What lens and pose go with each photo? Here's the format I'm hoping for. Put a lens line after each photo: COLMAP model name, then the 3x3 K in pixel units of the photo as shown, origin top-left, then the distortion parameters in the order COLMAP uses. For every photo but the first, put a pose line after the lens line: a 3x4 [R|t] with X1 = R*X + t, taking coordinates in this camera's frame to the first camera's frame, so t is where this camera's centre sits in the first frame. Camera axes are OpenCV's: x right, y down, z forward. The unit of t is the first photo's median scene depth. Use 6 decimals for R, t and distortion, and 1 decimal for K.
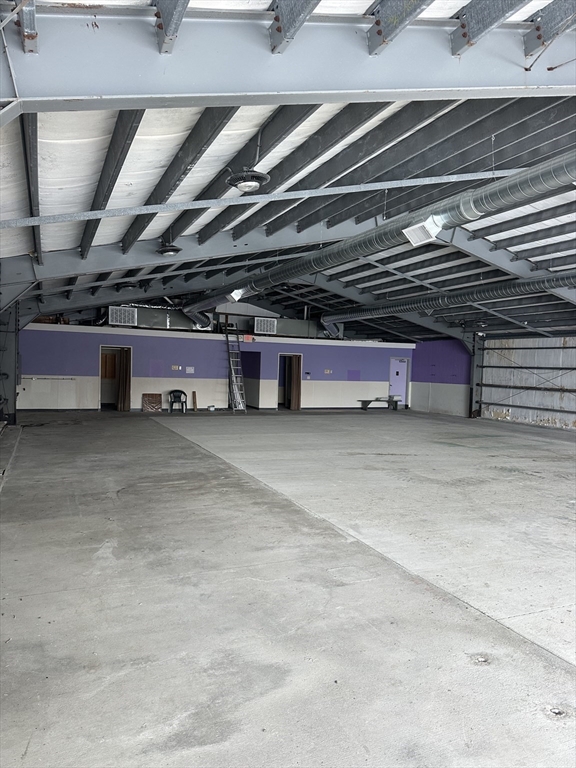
lens RADIAL K [[538.7, 0, 284.7], [0, 538.7, 387.1], [0, 0, 1]] dist [0.091788, -0.112871]
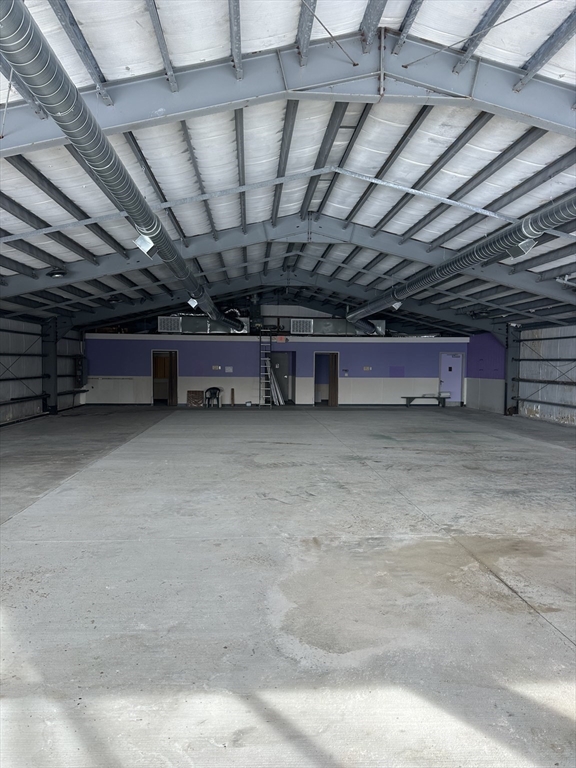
lens RADIAL K [[538.7, 0, 284.7], [0, 538.7, 387.1], [0, 0, 1]] dist [0.091788, -0.112871]
pose [[0.938884, -0.007243, -0.344157, 0.309663], [0.006875, 0.999974, -0.002290, 0.007960], [0.344165, -0.000216, 0.938909, -0.004813]]
